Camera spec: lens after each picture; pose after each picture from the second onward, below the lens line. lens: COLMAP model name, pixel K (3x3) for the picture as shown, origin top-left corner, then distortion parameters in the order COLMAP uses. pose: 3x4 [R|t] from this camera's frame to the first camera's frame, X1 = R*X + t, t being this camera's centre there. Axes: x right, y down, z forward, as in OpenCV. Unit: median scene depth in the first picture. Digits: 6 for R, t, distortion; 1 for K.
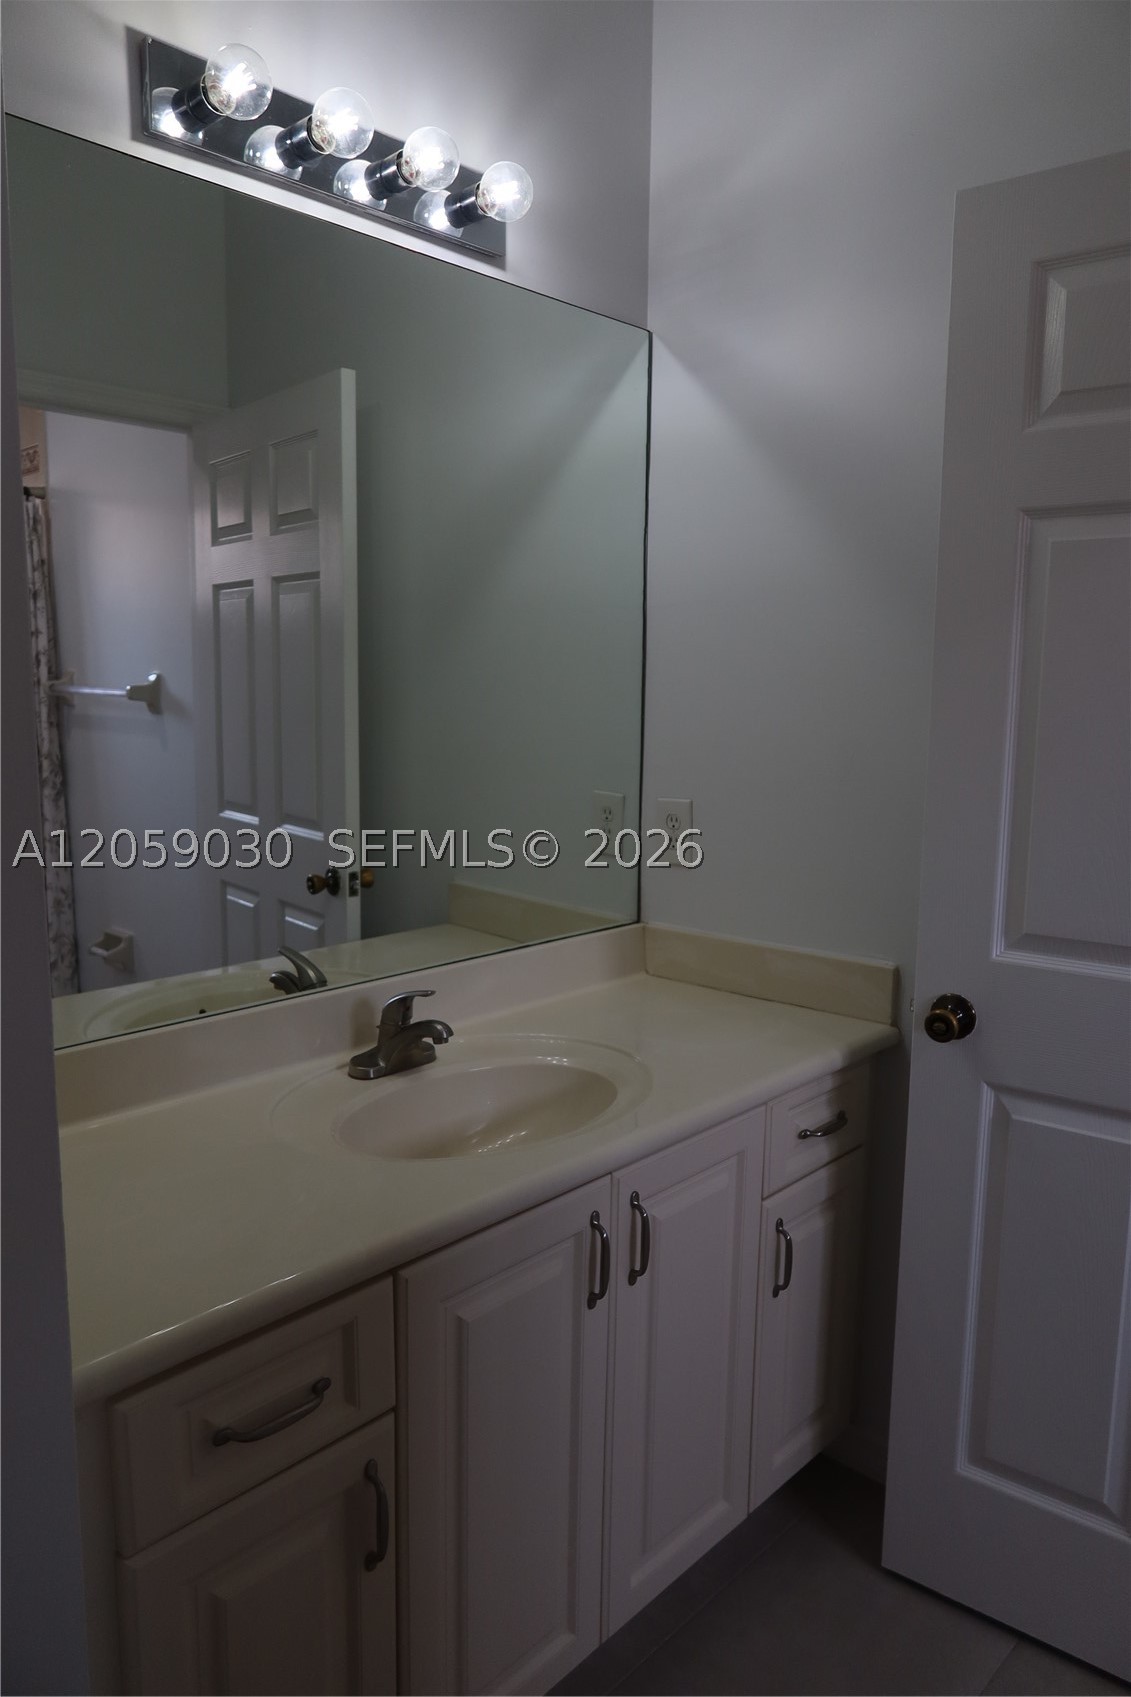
lens RADIAL K [[1167.9, 0, 538.5], [0, 1167.9, 843.9], [0, 0, 1]] dist [0.000379, 0.000322]
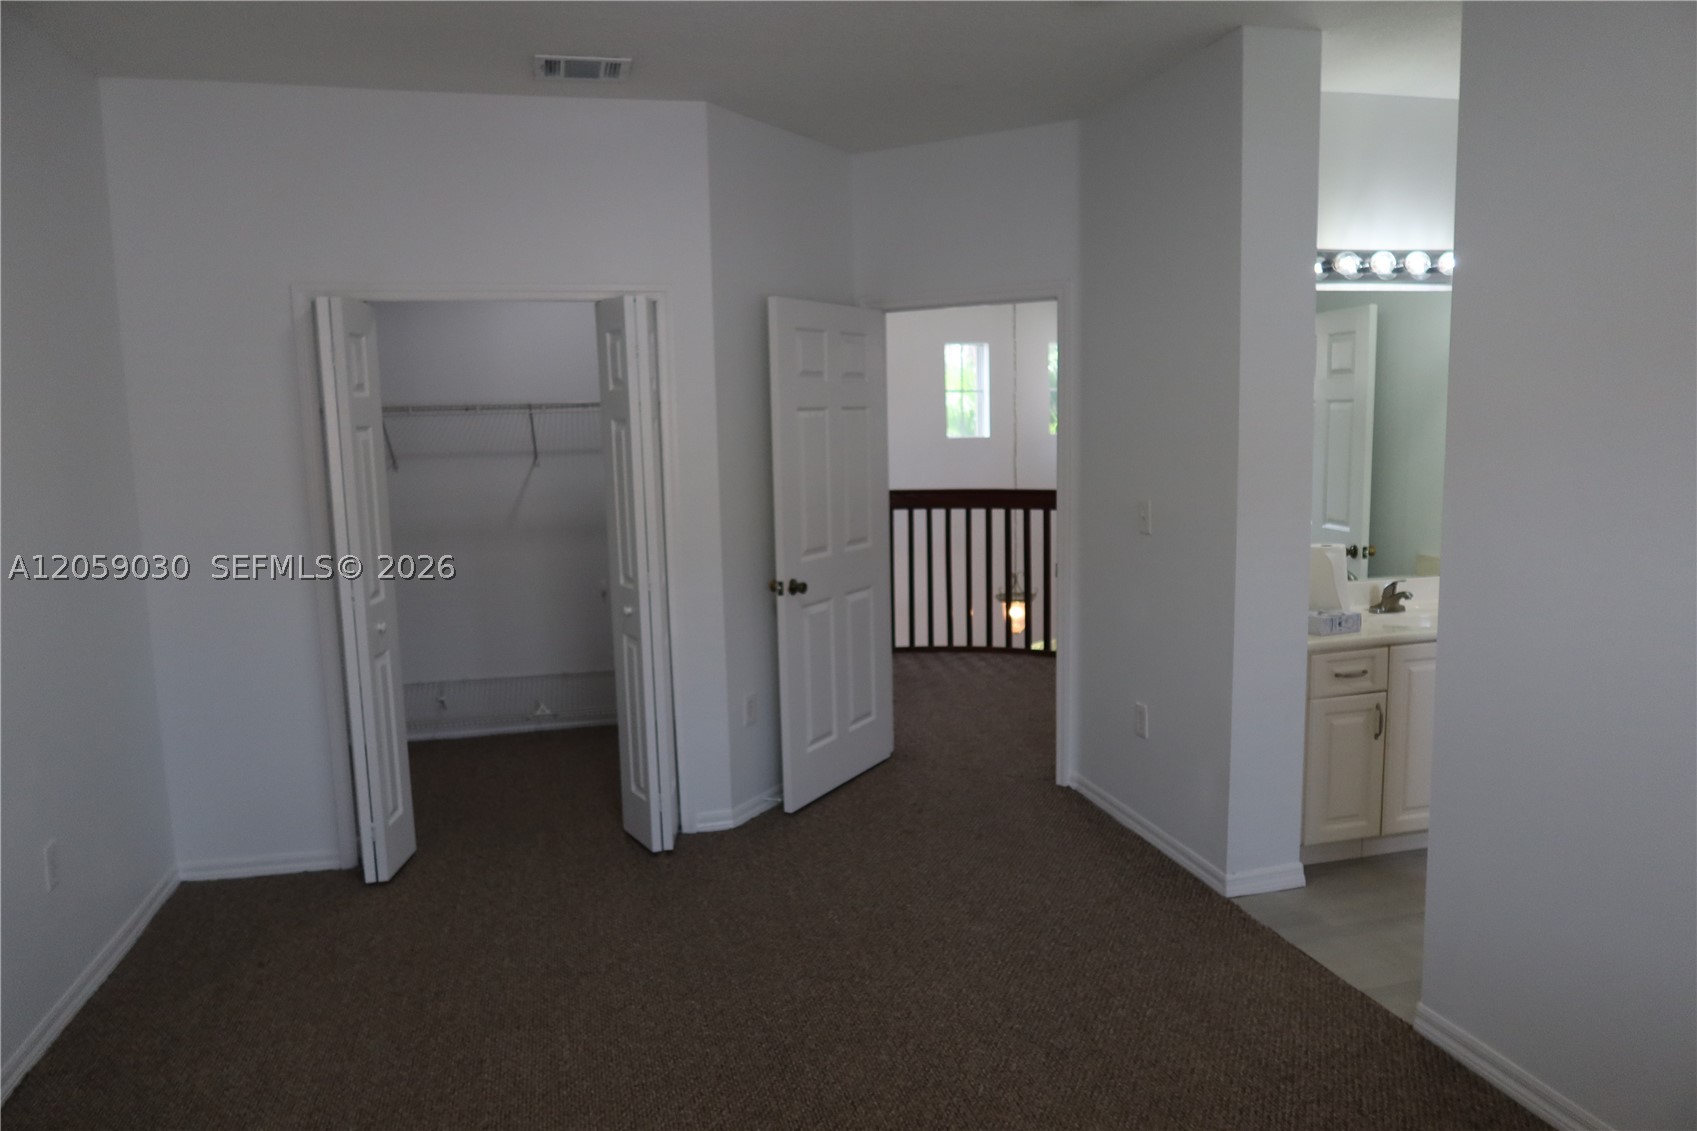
lens RADIAL K [[1167.9, 0, 848.5], [0, 1167.9, 565.5], [0, 0, 1]] dist [0.000379, 0.000322]
pose [[0.856838, 0.044519, -0.513660, 0.186055], [-0.045930, 0.998895, 0.009958, 0.124005], [0.513535, 0.015060, 0.857936, -1.917510]]
